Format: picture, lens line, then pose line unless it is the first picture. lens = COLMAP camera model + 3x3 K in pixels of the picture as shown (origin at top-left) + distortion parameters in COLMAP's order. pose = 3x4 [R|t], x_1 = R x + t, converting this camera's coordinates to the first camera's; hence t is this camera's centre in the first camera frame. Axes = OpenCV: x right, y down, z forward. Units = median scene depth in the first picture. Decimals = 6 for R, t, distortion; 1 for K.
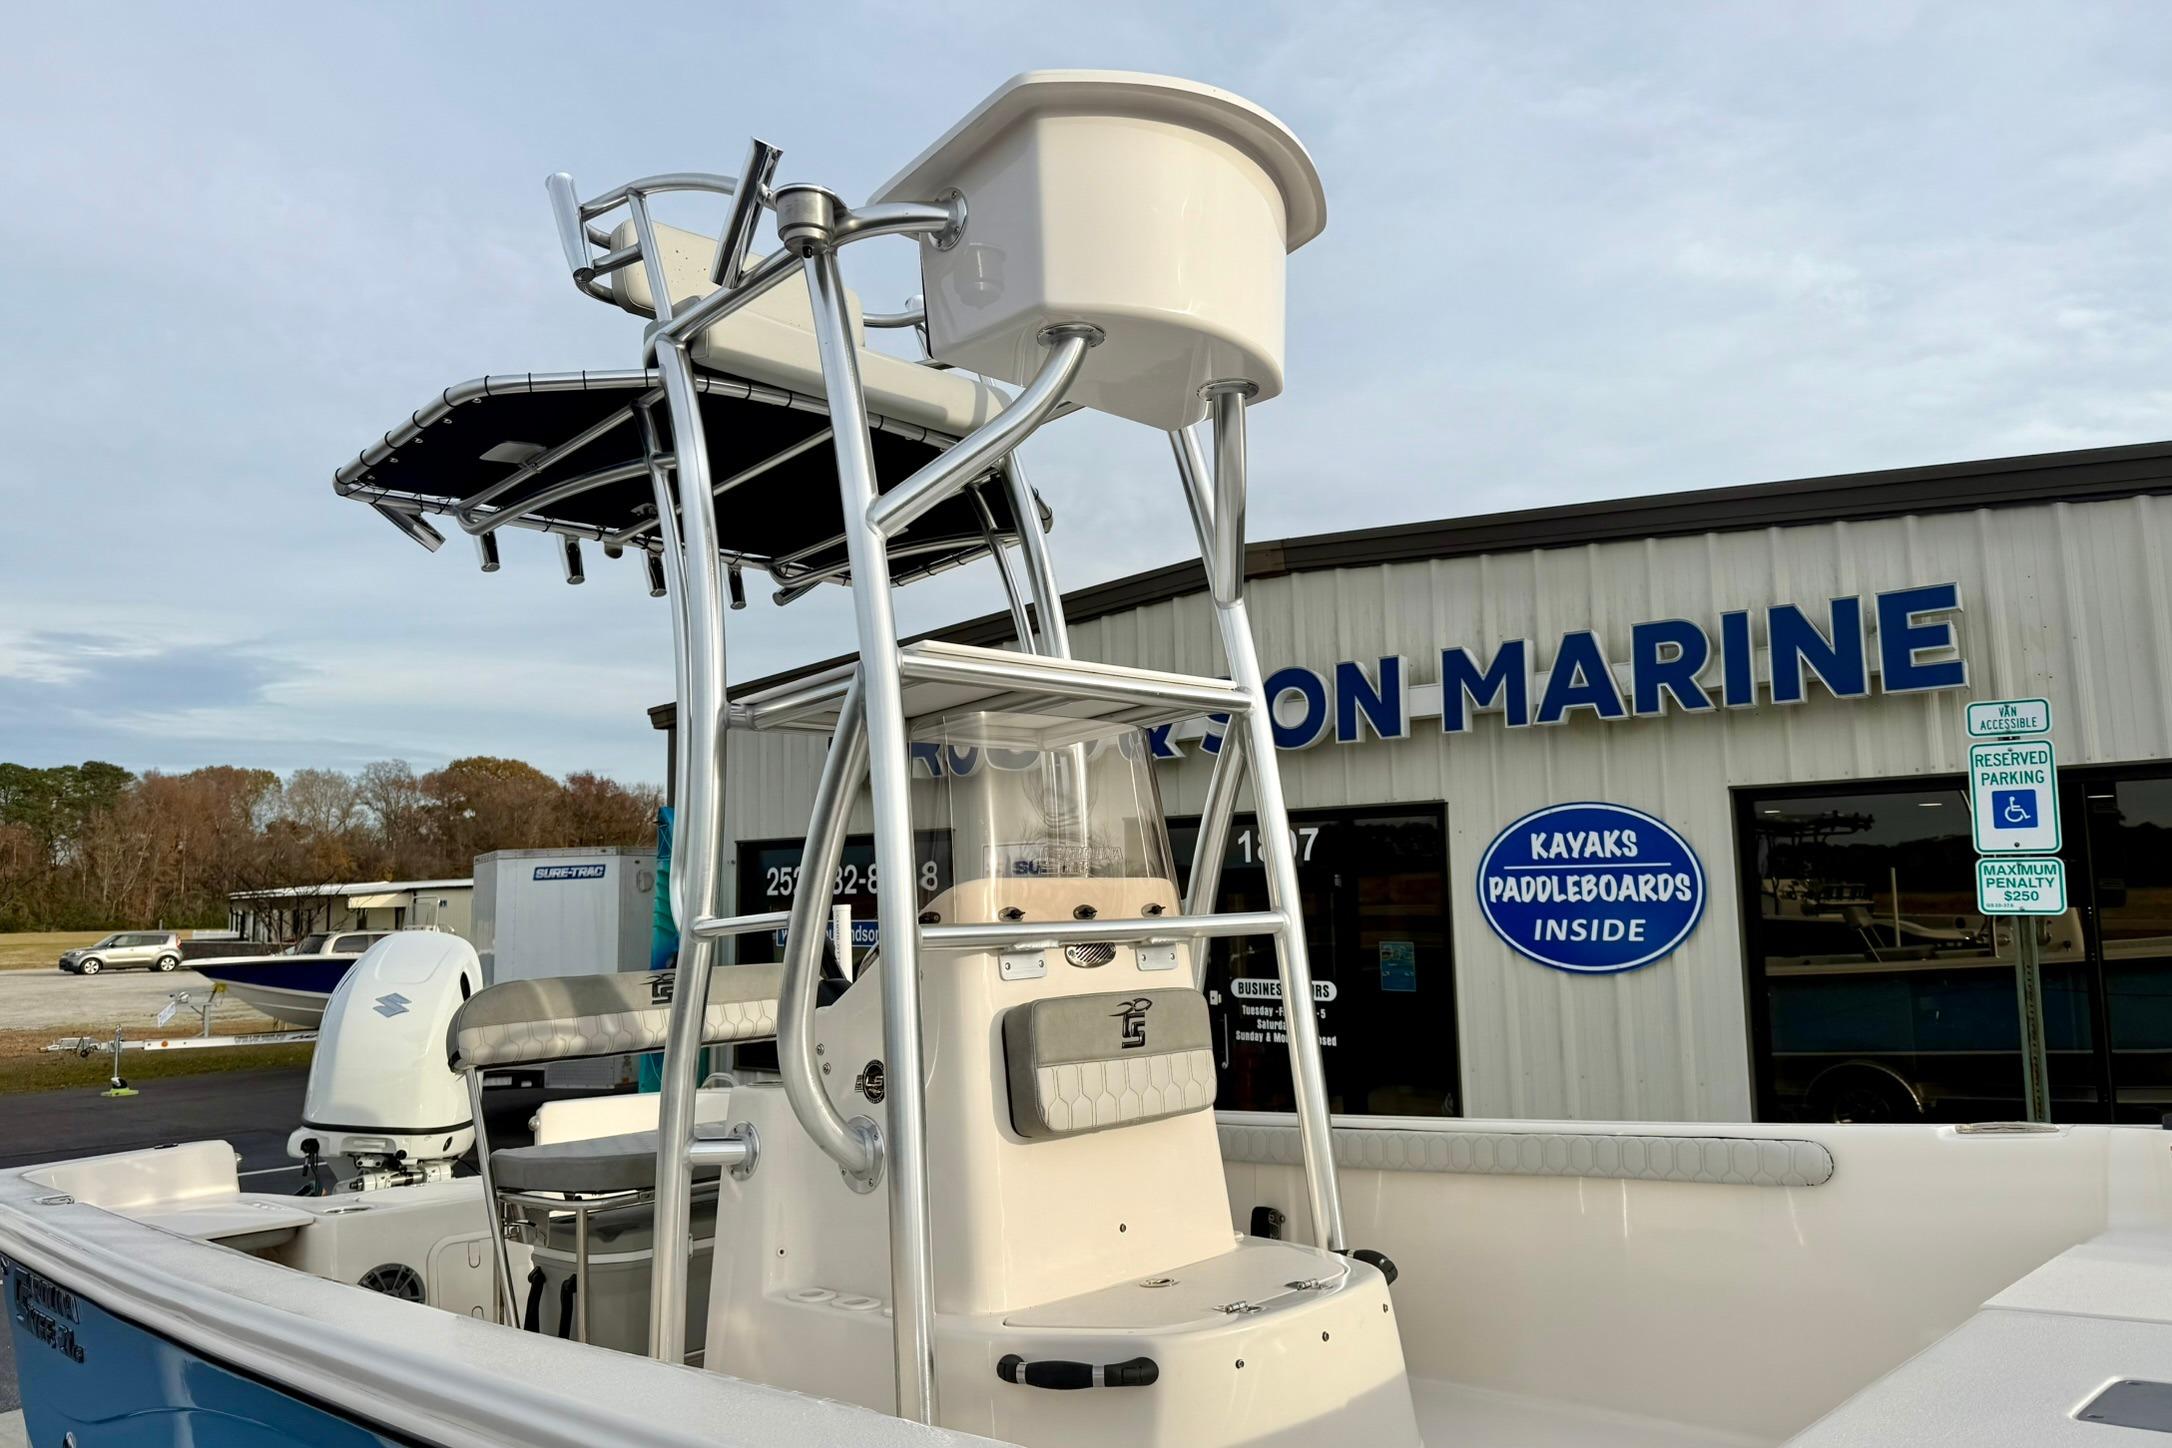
lens RADIAL K [[1525.2, 0, 1068.7], [0, 1525.2, 722.6], [0, 0, 1]] dist [0.173887, -0.335159]
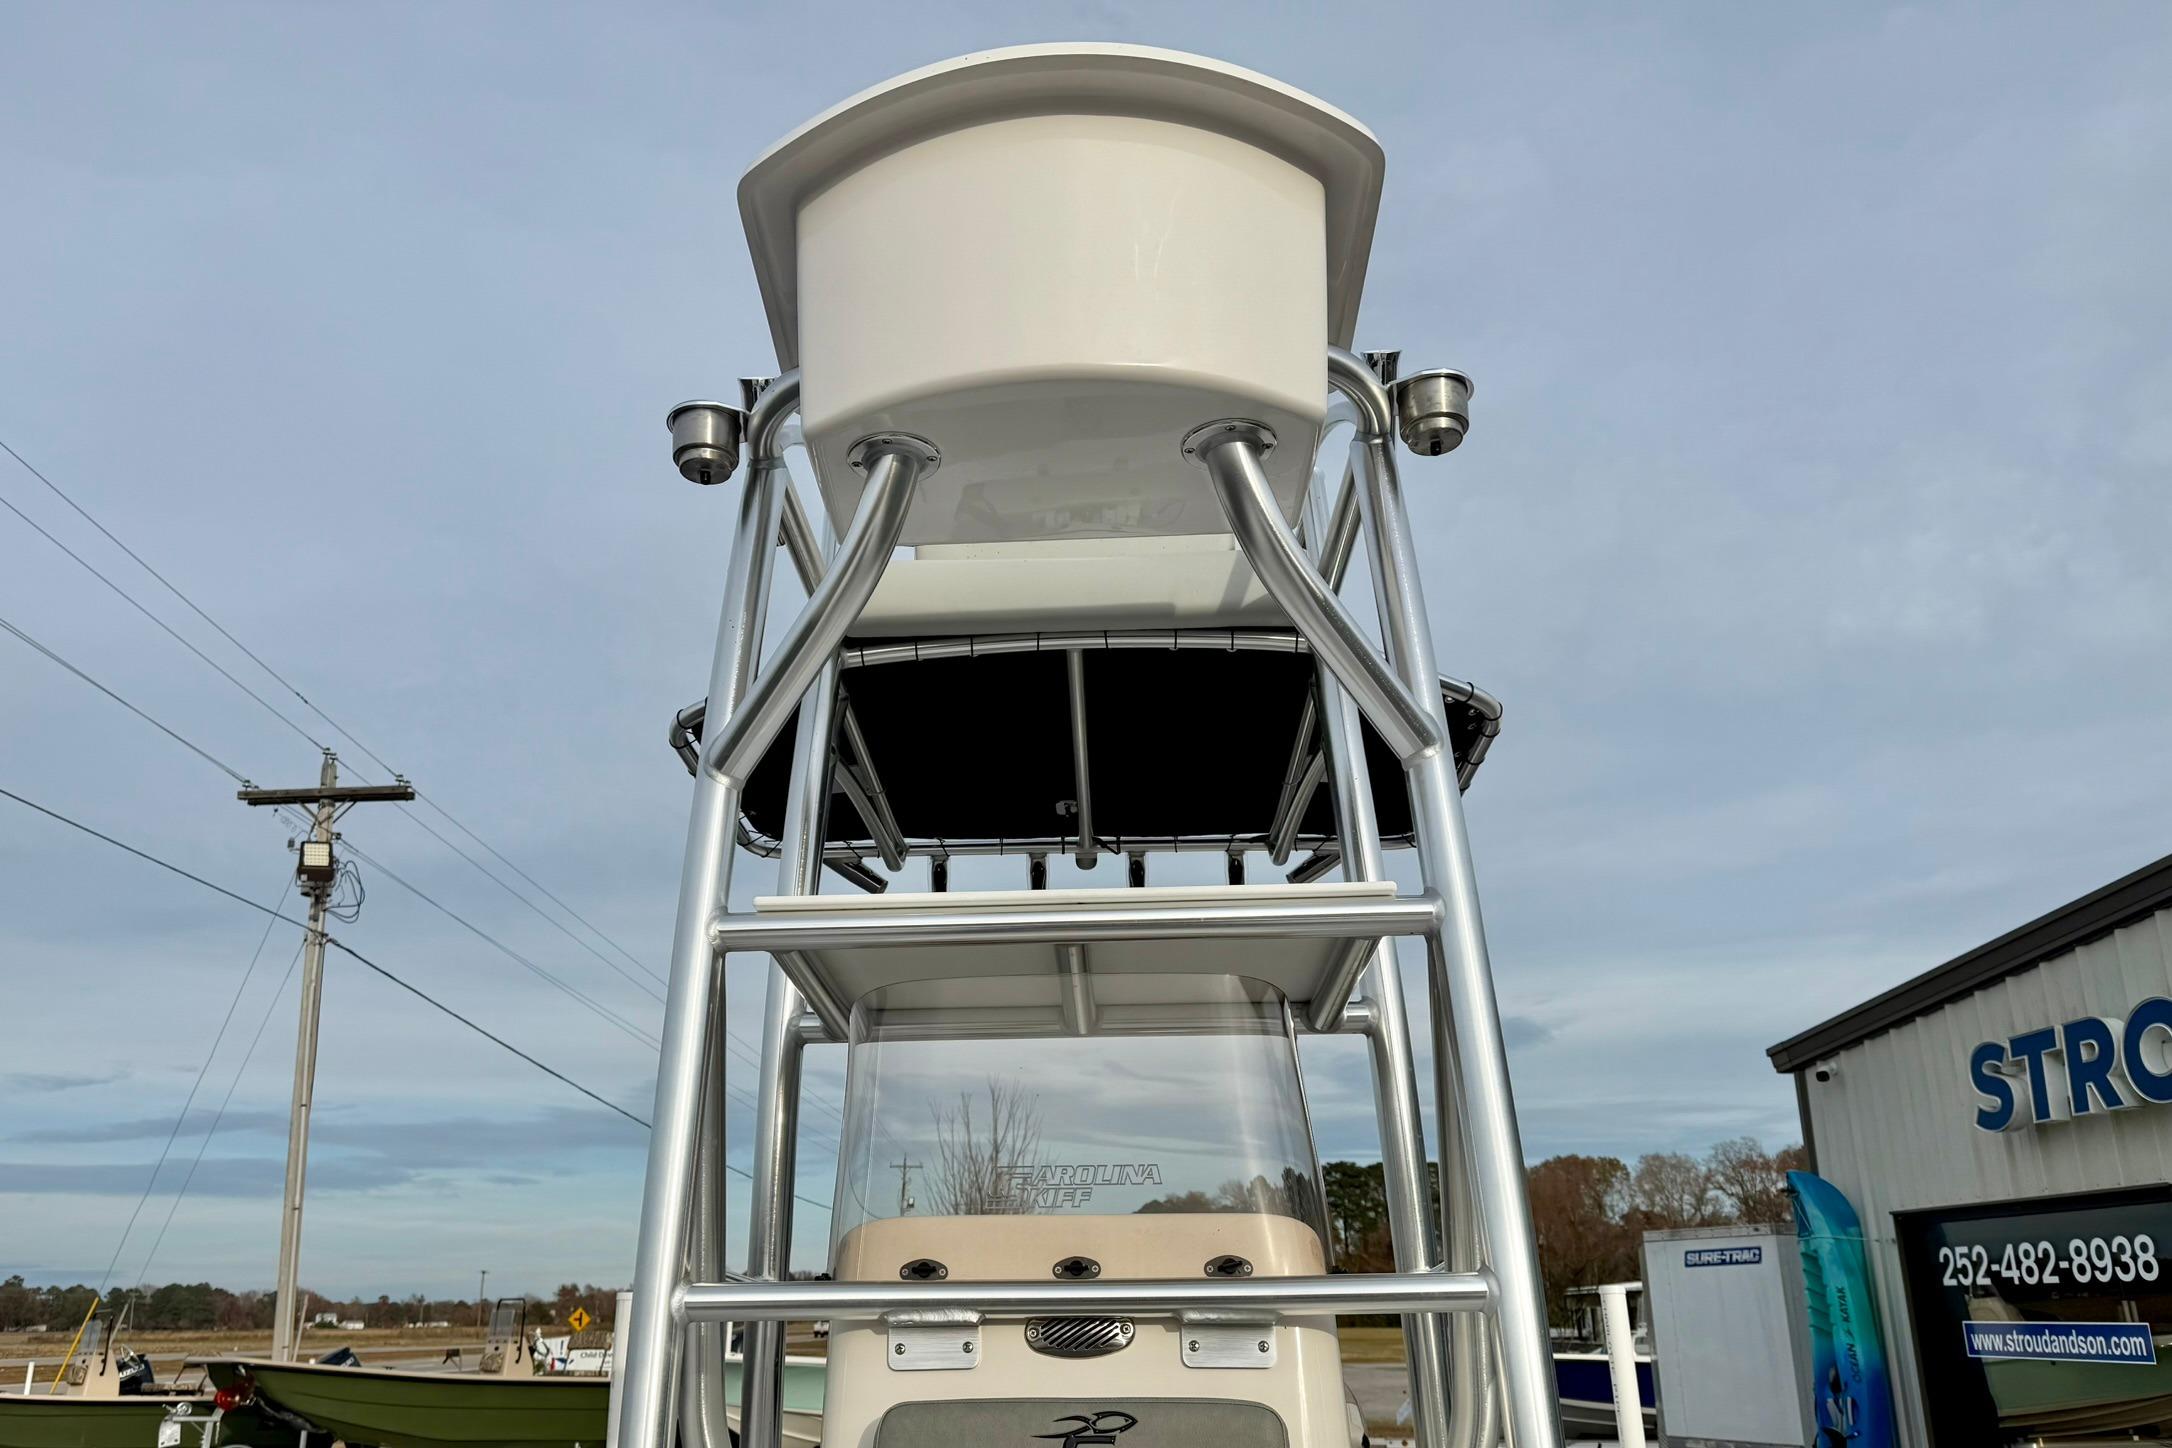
lens RADIAL K [[1686.3, 0, 1031.3], [0, 1686.3, 850.4], [0, 0, 1]] dist [0.065367, -0.044771]
pose [[0.693577, -0.186444, -0.695837, 0.178564], [0.085679, 0.980421, -0.177296, 0.025093], [0.715269, 0.063350, 0.695972, 0.156918]]
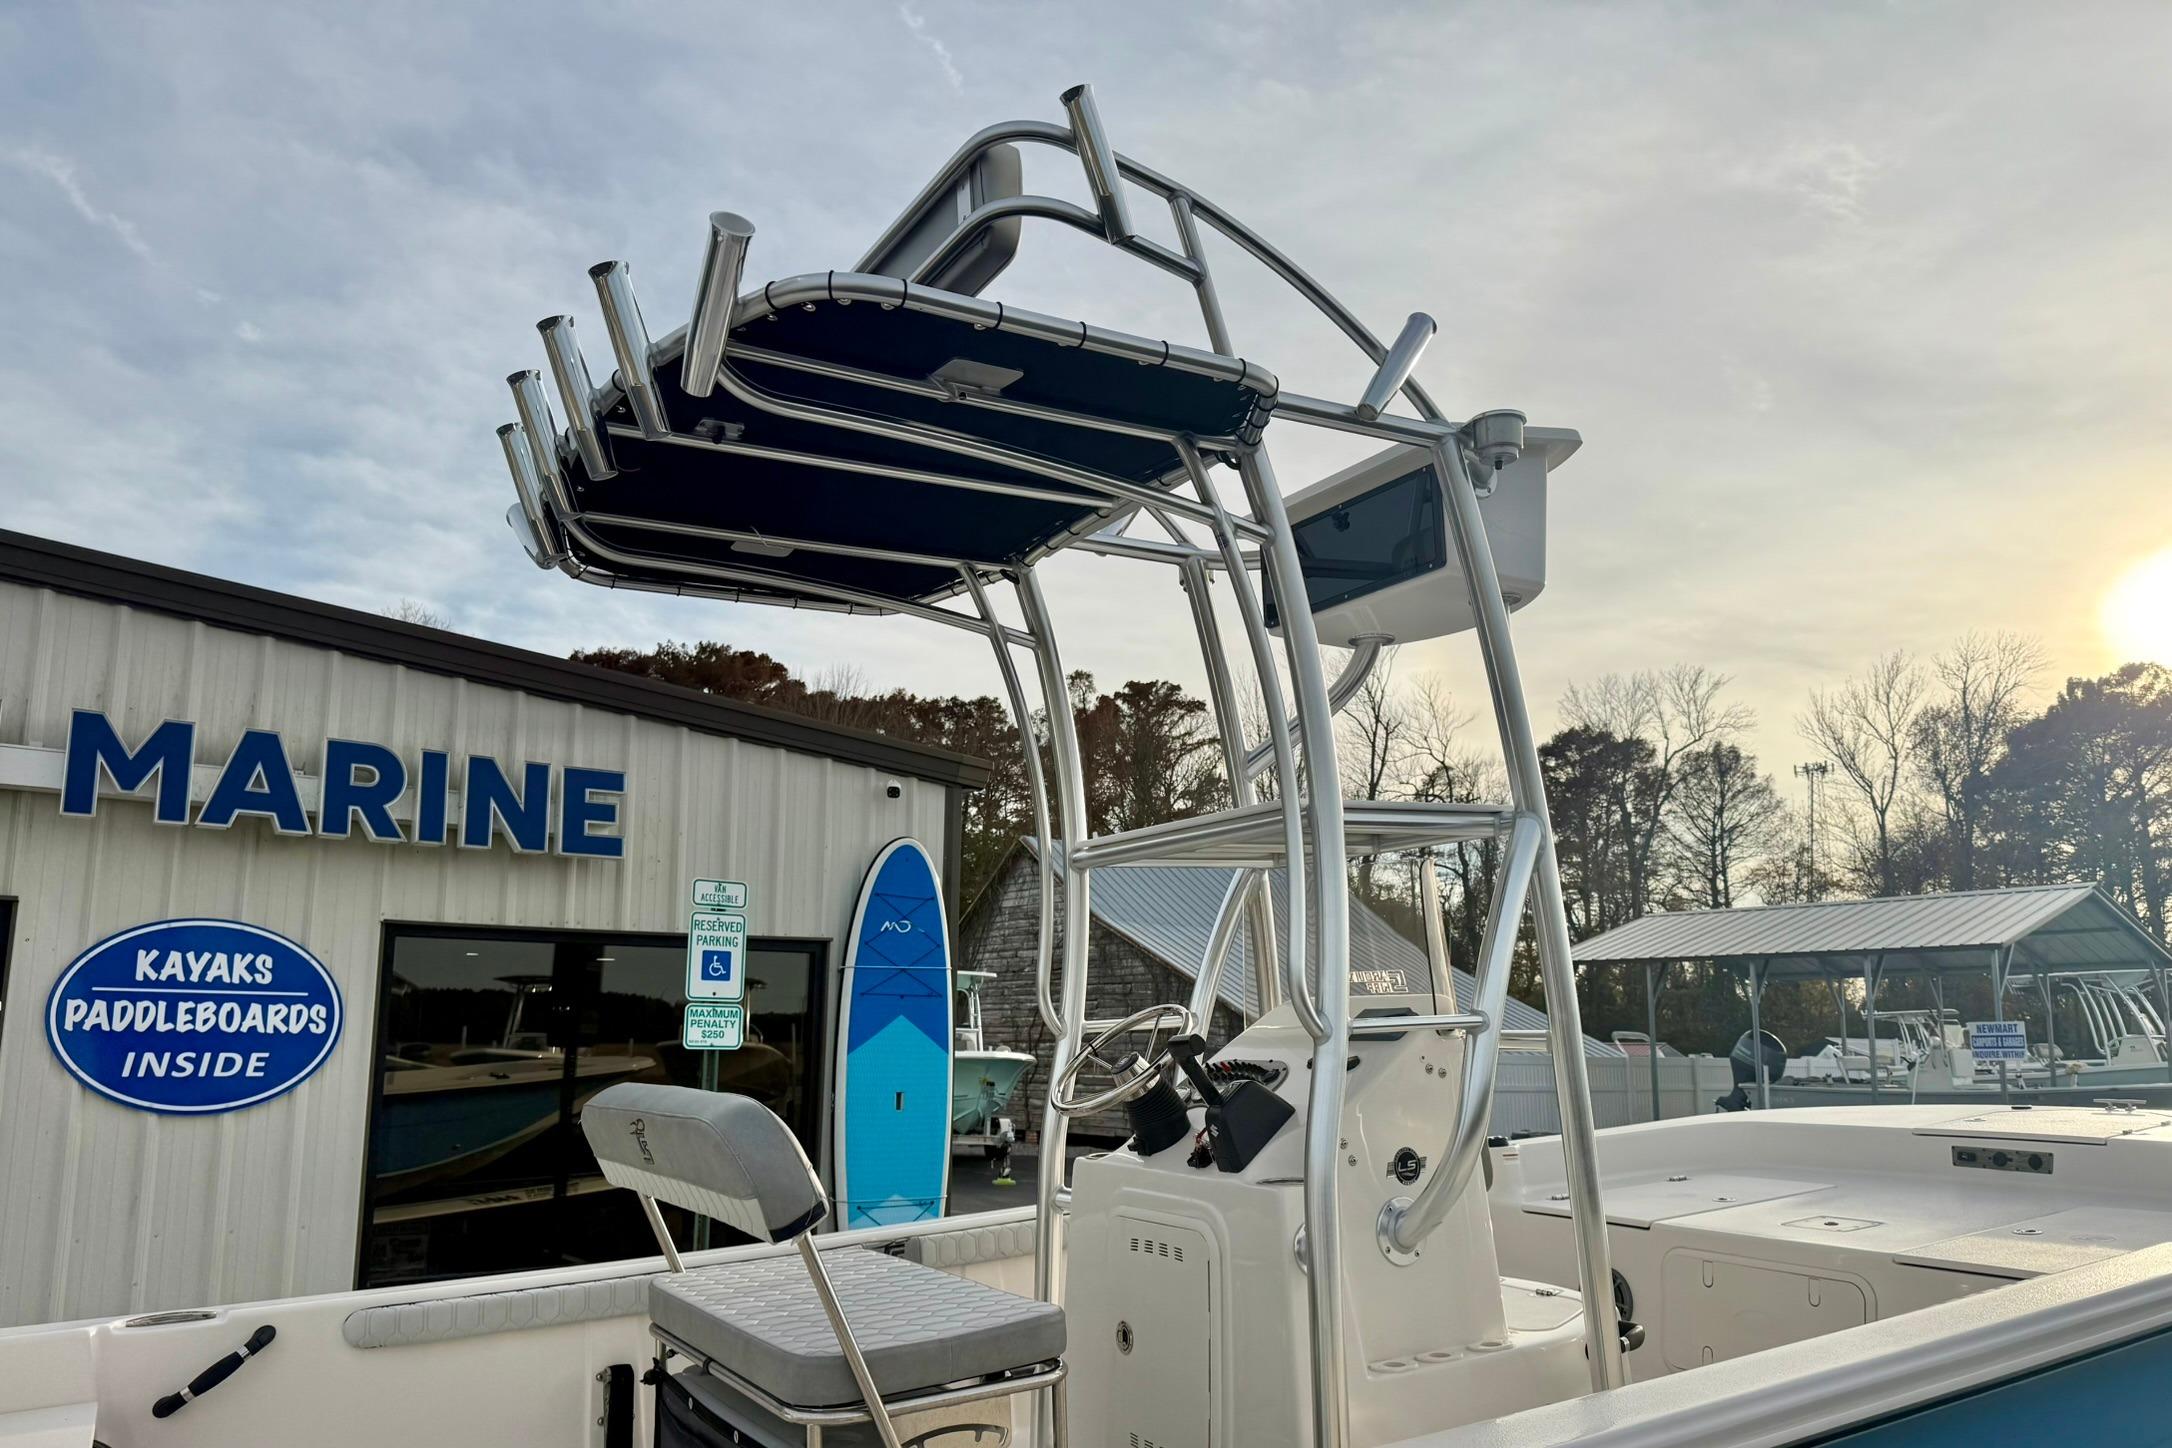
lens RADIAL K [[1495.8, 0, 1130.7], [0, 1495.8, 777.6], [0, 0, 1]] dist [0.030399, -0.063851]
pose [[0.170607, 0.189803, 0.966886, -0.429610], [-0.120056, 0.977965, -0.170794, 0.057489], [-0.977998, -0.086941, 0.189634, 0.345763]]
